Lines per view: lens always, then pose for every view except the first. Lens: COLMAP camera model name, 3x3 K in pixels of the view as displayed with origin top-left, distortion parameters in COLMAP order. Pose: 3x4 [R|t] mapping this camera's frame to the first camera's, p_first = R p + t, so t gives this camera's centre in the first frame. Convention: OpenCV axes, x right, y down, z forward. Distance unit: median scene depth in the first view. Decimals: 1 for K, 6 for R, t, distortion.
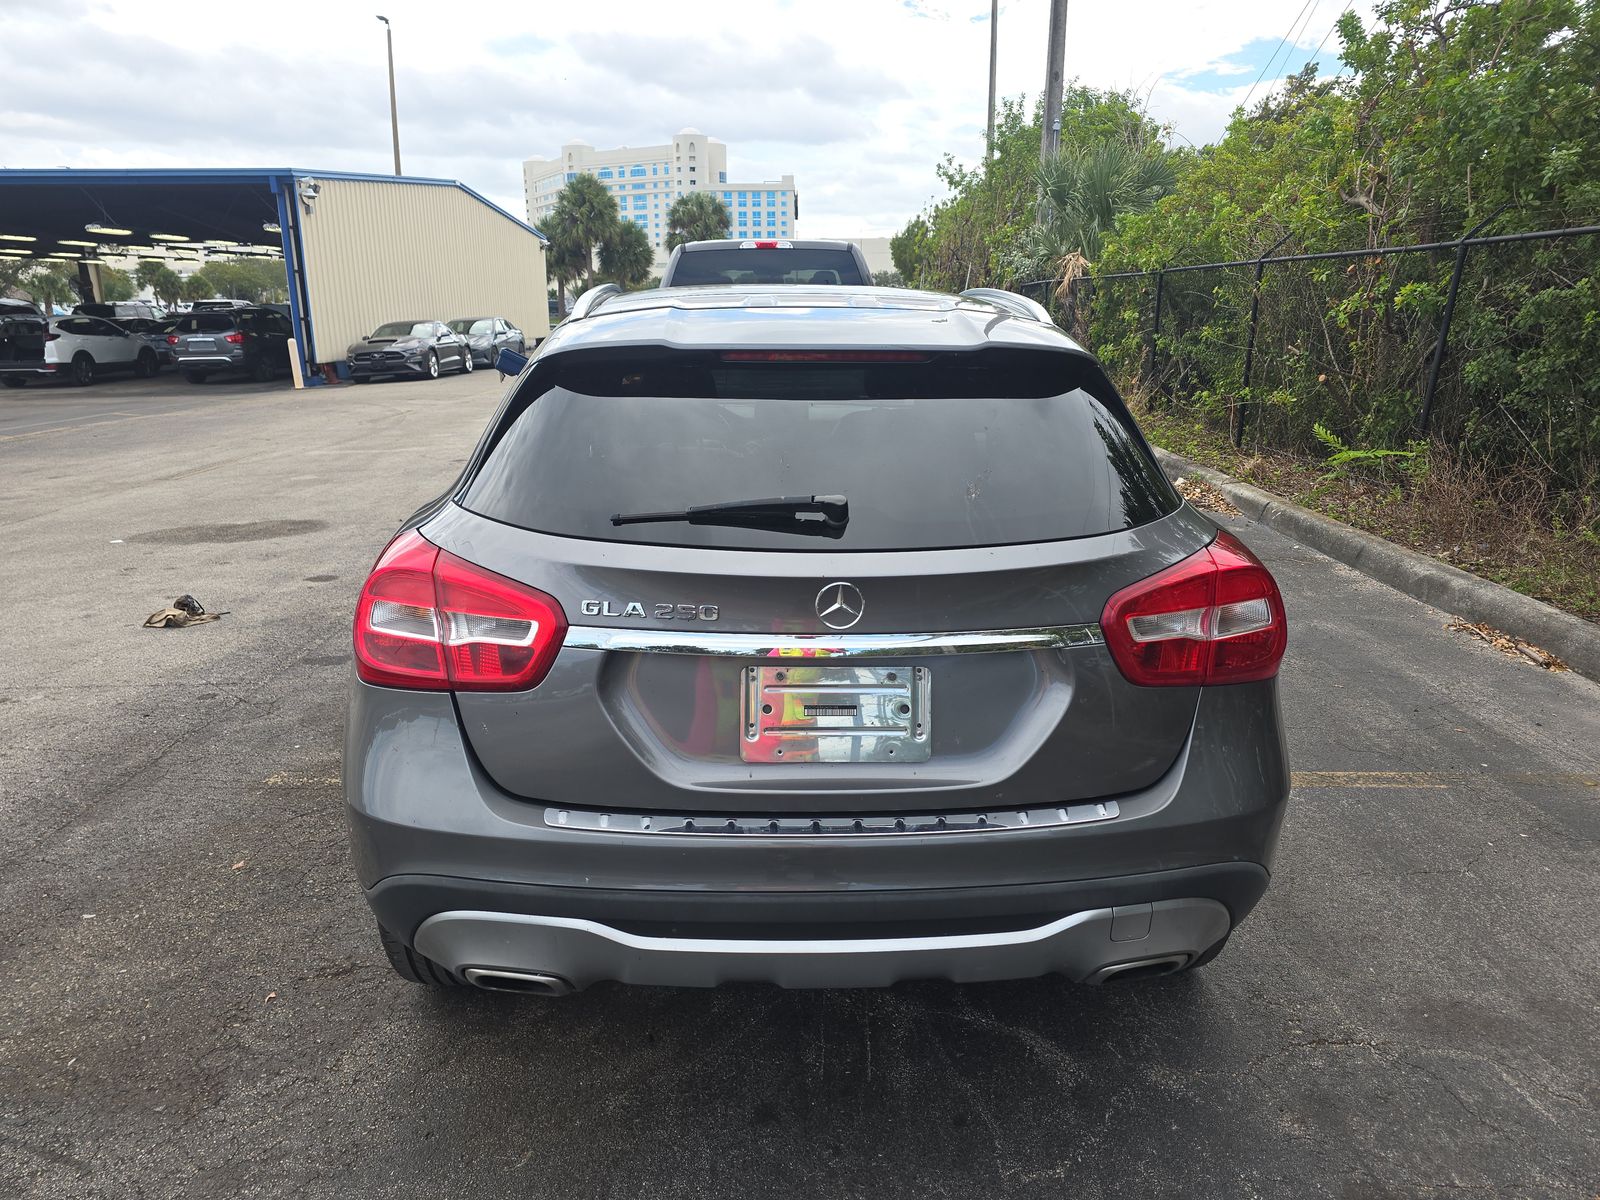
lens RADIAL K [[1078.7, 0, 797.3], [0, 1078.7, 603.5], [0, 0, 1]] dist [0.044609, -0.034868]
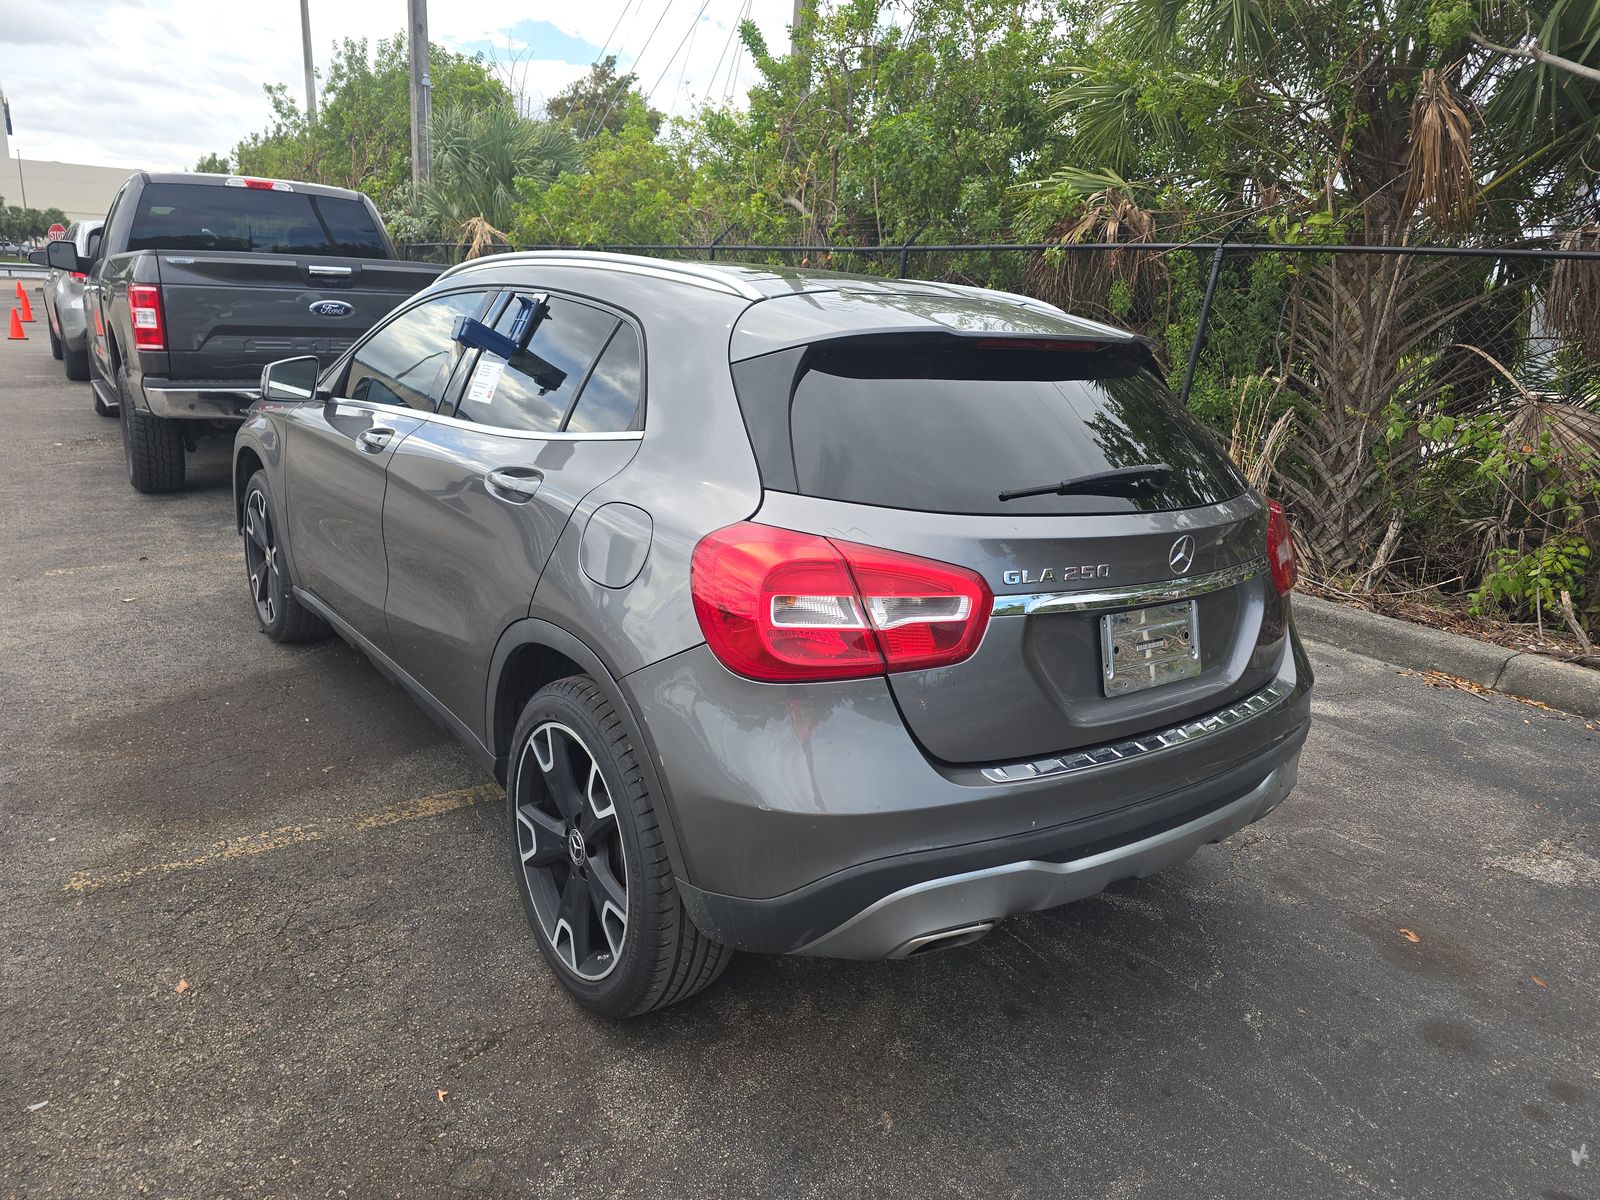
lens RADIAL K [[1078.7, 0, 797.3], [0, 1078.7, 603.5], [0, 0, 1]] dist [0.044609, -0.034868]
pose [[0.826214, -0.108950, 0.552721, -0.190395], [0.092629, 0.994040, 0.057477, -0.010311], [-0.555689, 0.003710, 0.831382, 0.042028]]
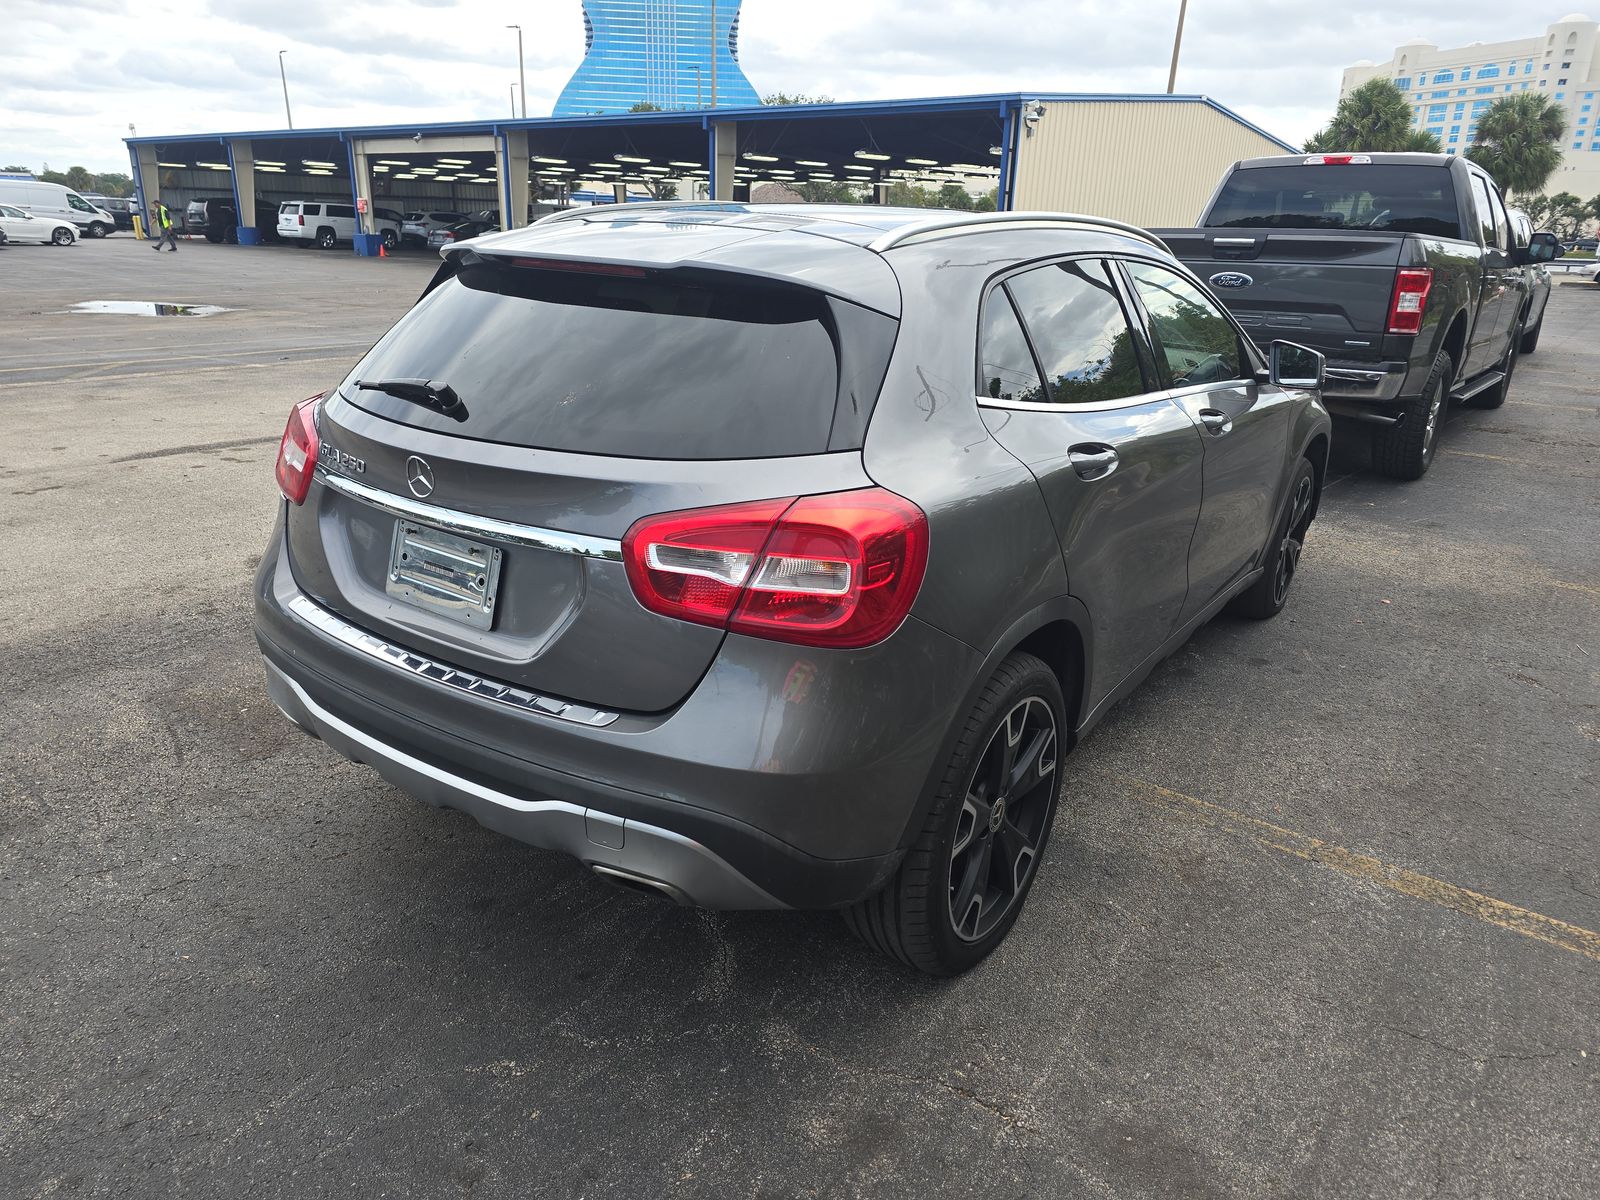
lens RADIAL K [[1078.7, 0, 797.3], [0, 1078.7, 603.5], [0, 0, 1]] dist [0.044609, -0.034868]
pose [[0.792844, 0.224006, -0.566763, 0.200227], [-0.187084, 0.974554, 0.123469, -0.016405], [0.579999, 0.008141, 0.814577, 0.052817]]
